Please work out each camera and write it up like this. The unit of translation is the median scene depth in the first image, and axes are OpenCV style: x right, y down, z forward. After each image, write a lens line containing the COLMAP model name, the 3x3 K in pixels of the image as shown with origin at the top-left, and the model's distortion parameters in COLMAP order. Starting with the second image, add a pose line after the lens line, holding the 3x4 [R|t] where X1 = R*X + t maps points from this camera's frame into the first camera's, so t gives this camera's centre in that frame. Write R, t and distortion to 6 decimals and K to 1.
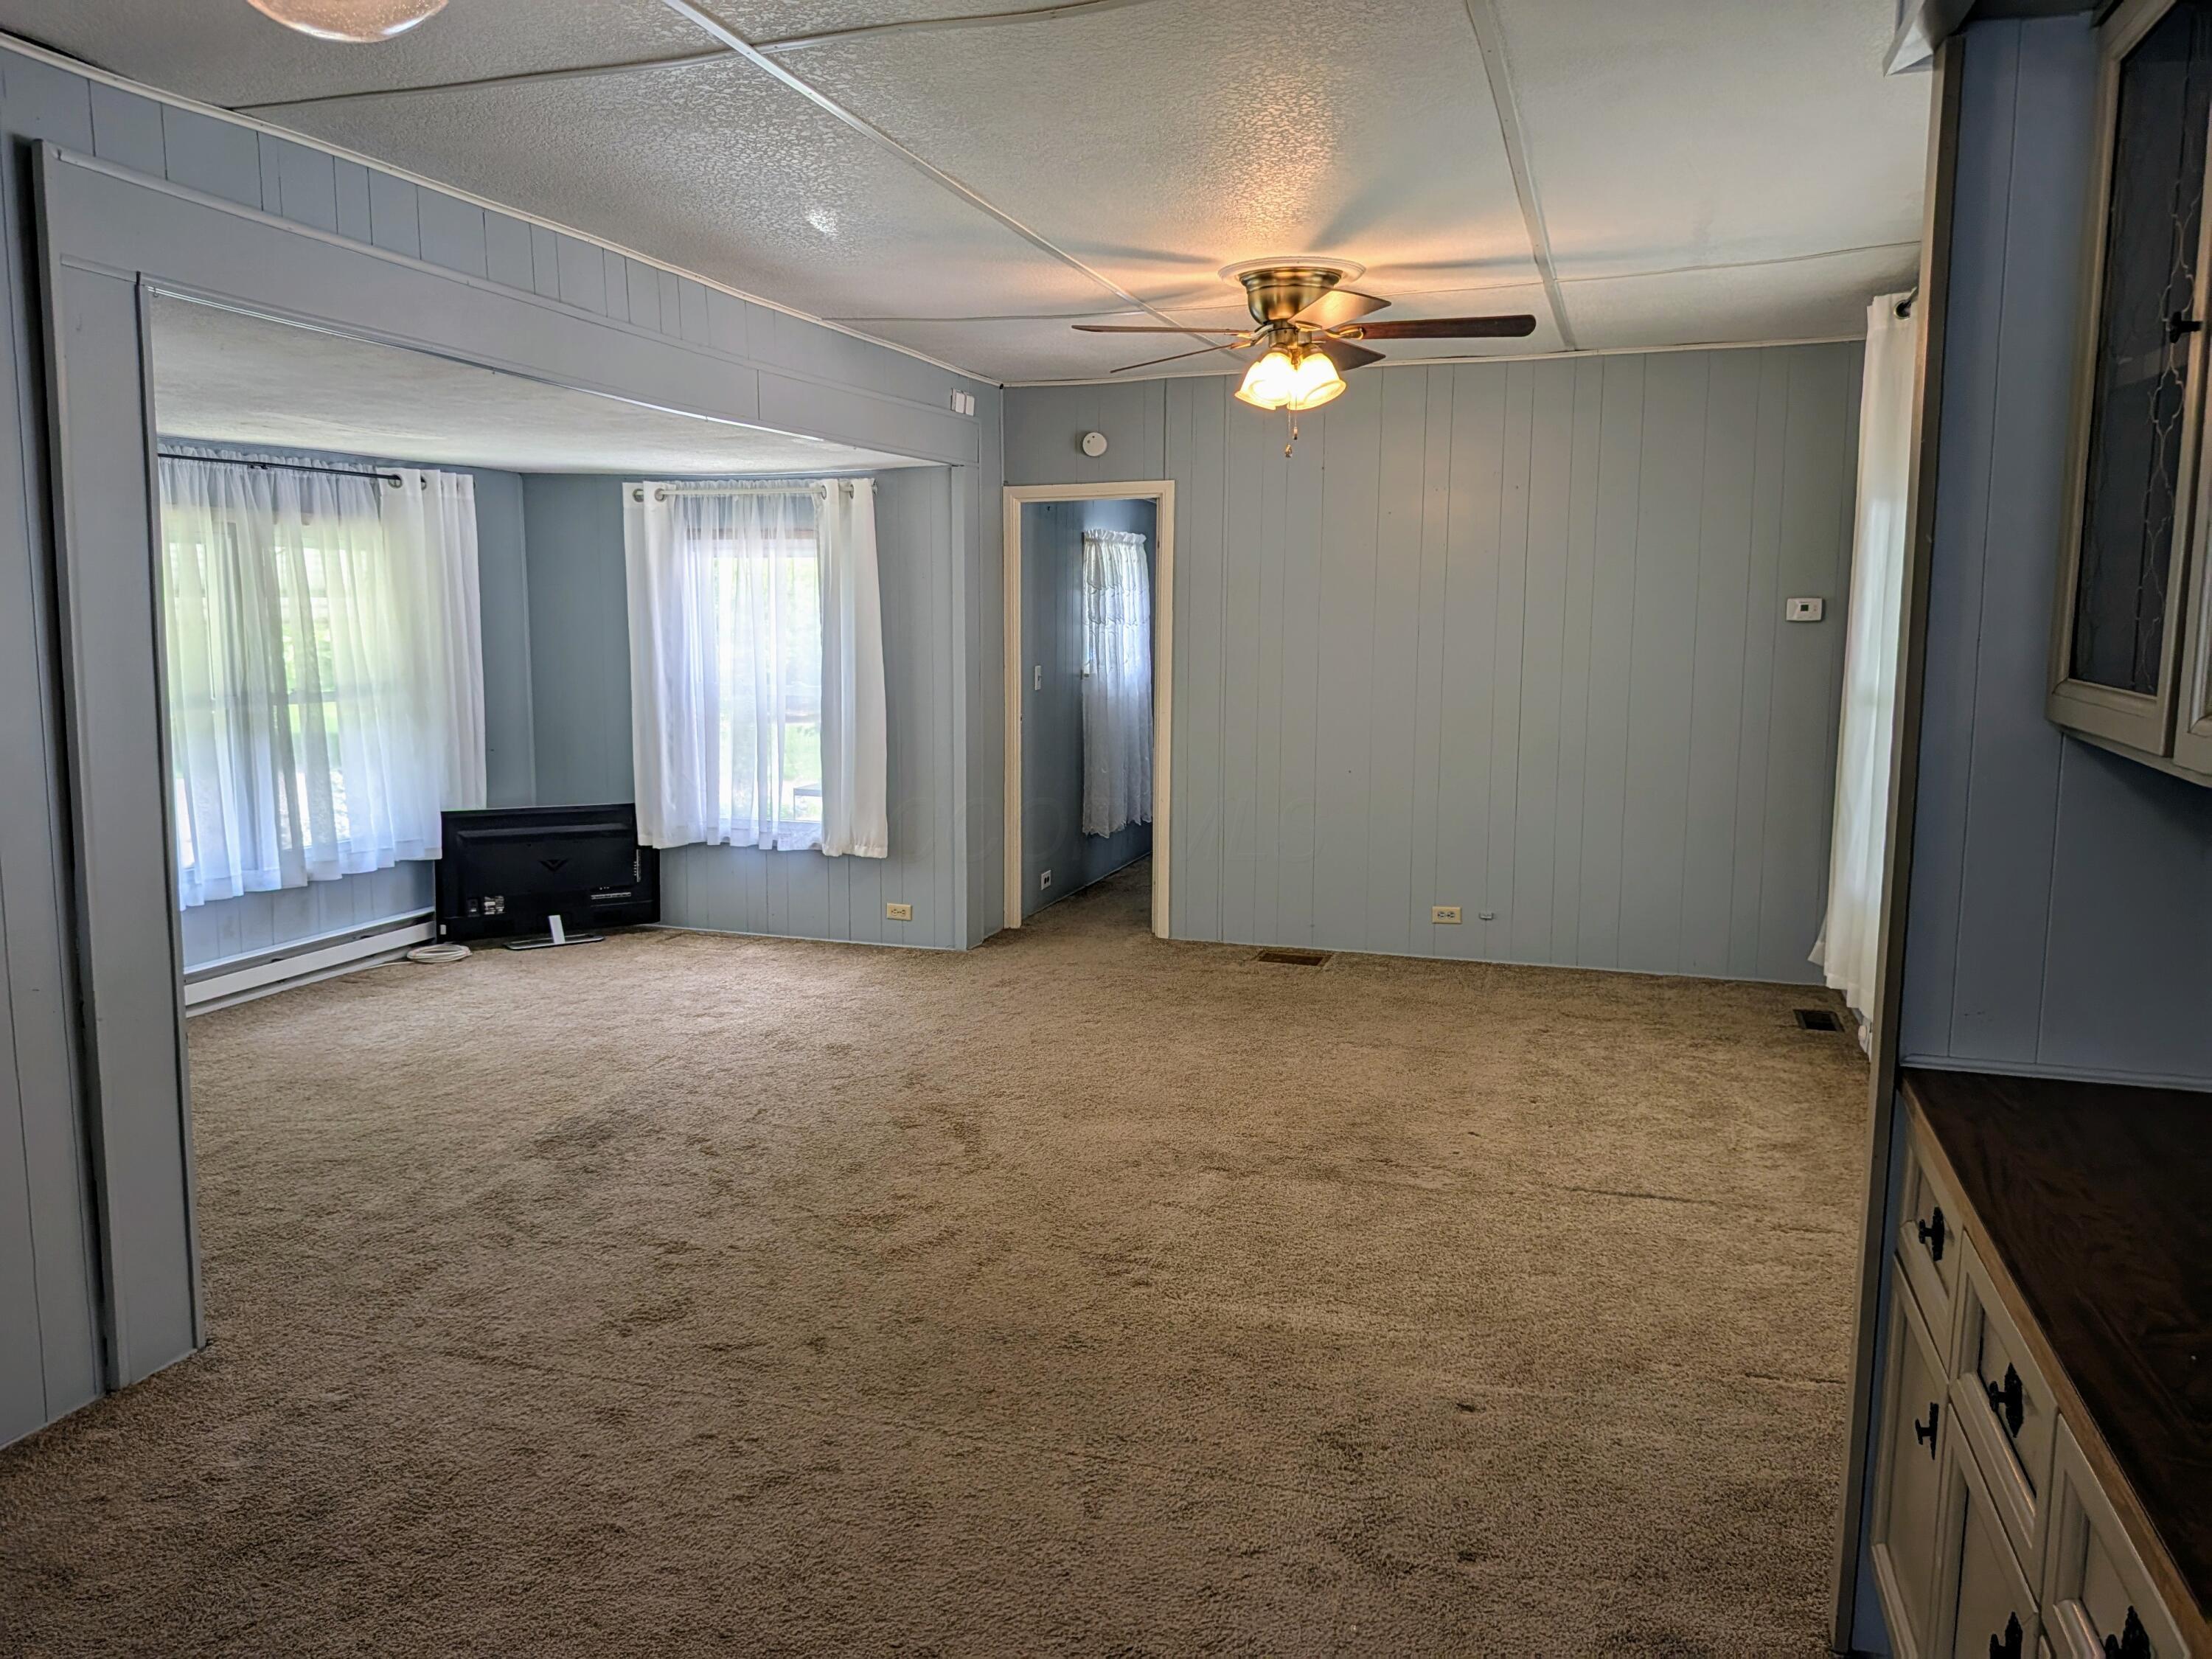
lens RADIAL K [[1585.6, 0, 1106.0], [0, 1585.6, 829.5], [0, 0, 1]] dist [0.127924, -0.294965]
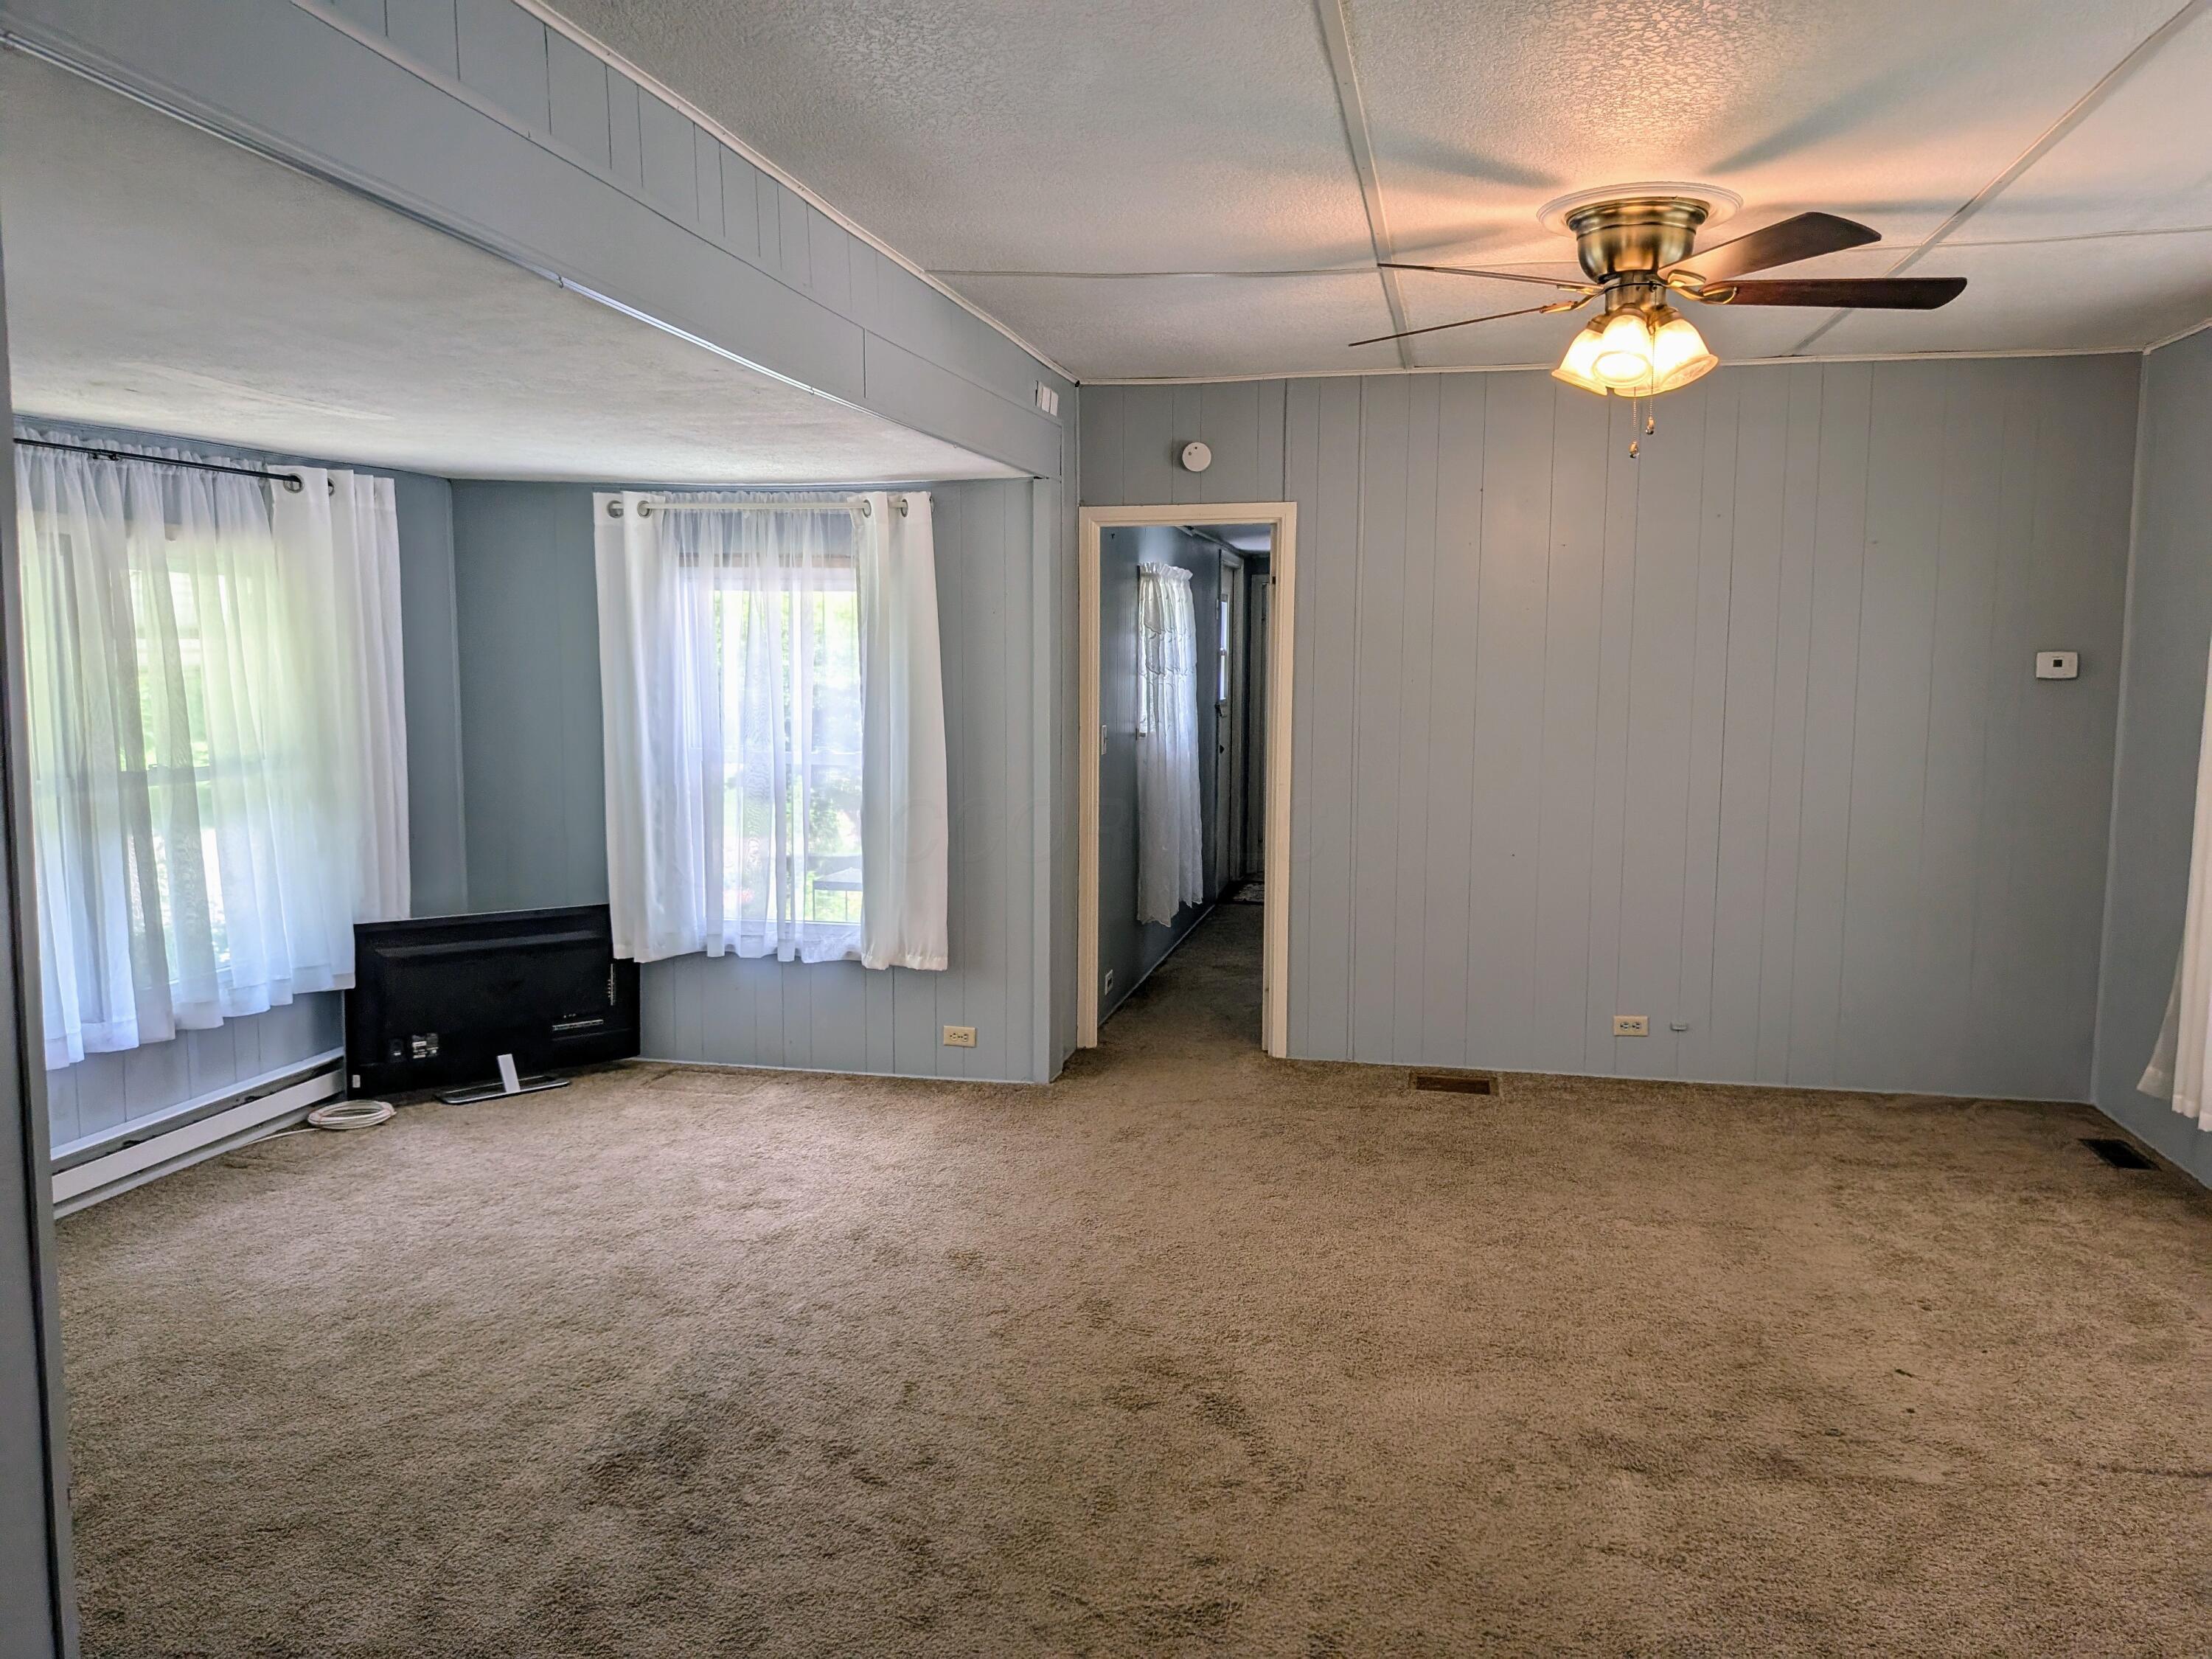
lens RADIAL K [[1563.5, 0, 1164.1], [0, 1563.5, 836.5], [0, 0, 1]] dist [0.088369, -0.170667]
pose [[0.990374, -0.010315, 0.138035, -0.148066], [0.013121, 0.999725, -0.019437, -0.034323], [-0.137797, 0.021061, 0.990237, 0.227977]]
